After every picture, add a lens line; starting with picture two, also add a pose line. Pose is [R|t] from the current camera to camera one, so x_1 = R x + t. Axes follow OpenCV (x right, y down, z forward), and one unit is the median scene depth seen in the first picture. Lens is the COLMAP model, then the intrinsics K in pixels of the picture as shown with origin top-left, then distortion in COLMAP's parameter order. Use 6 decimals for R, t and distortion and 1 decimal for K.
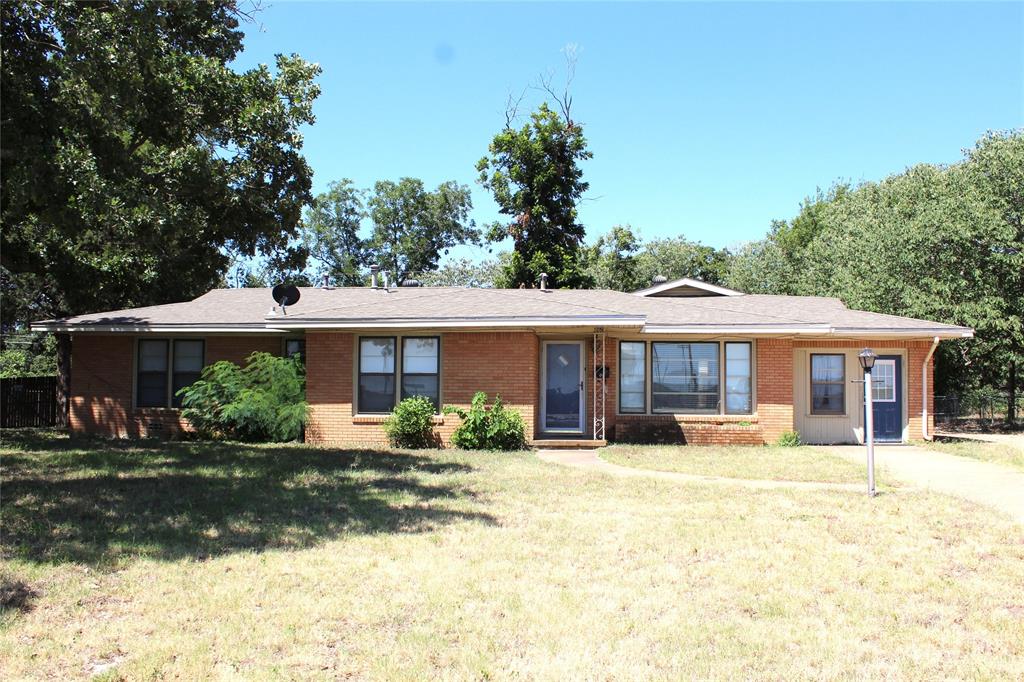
lens RADIAL K [[872.5, 0, 512.0], [0, 872.5, 341.0], [0, 0, 1]] dist [-0.146178, 0.166127]
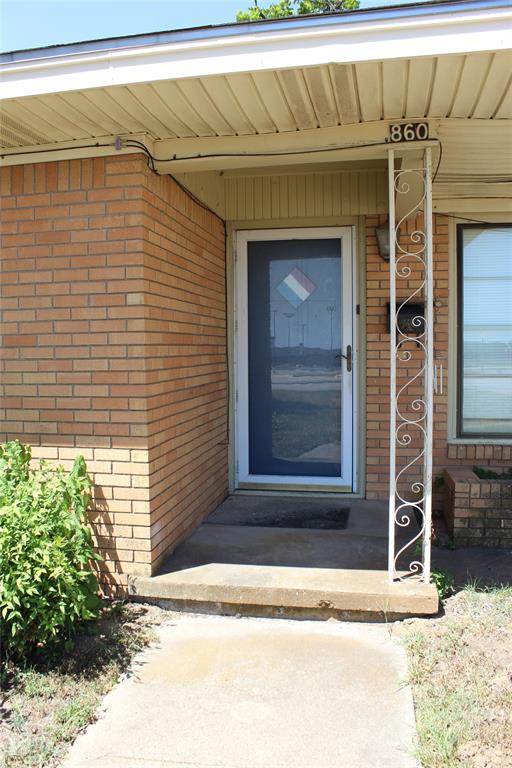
lens RADIAL K [[644.4, 0, 256.0], [0, 644.4, 384.0], [0, 0, 1]] dist [-0.002645, -0.000575]
pose [[0.995719, -0.008801, -0.092008, 0.073020], [0.018897, 0.993814, 0.109440, 0.035668], [0.090476, -0.110710, 0.989726, 0.808763]]
